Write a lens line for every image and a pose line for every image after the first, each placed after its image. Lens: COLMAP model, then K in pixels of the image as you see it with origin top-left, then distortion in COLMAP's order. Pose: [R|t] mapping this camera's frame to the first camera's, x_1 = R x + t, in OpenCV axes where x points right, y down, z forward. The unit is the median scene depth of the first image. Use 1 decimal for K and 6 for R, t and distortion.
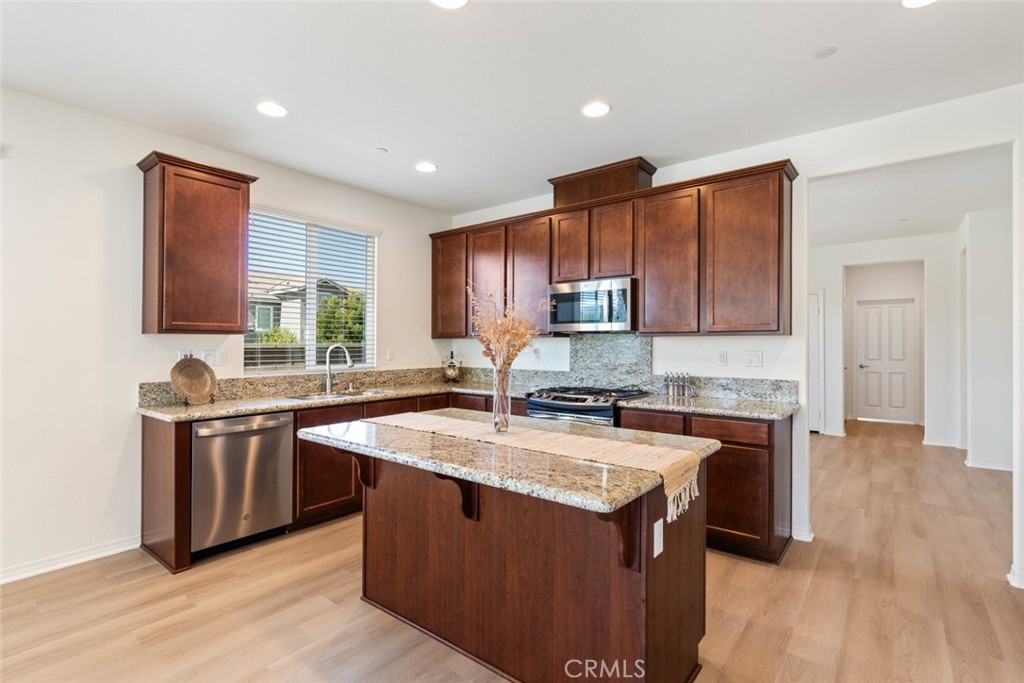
lens RADIAL K [[487.4, 0, 512.0], [0, 487.4, 341.5], [0, 0, 1]] dist [-0.000210, 0.000480]
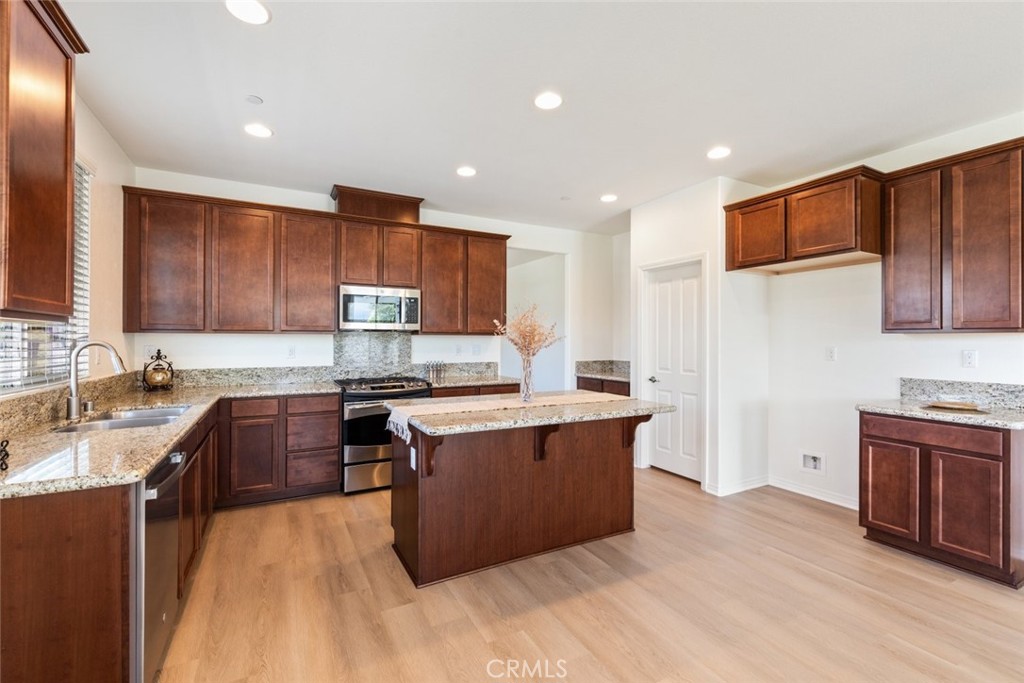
lens RADIAL K [[439.1, 0, 507.0], [0, 439.1, 342.0], [0, 0, 1]] dist [0.000325, 0.000110]
pose [[0.392942, -0.001858, 0.919561, -0.732491], [-0.006532, 0.999967, 0.004812, 0.001600], [-0.919540, -0.007898, 0.392917, 0.314224]]
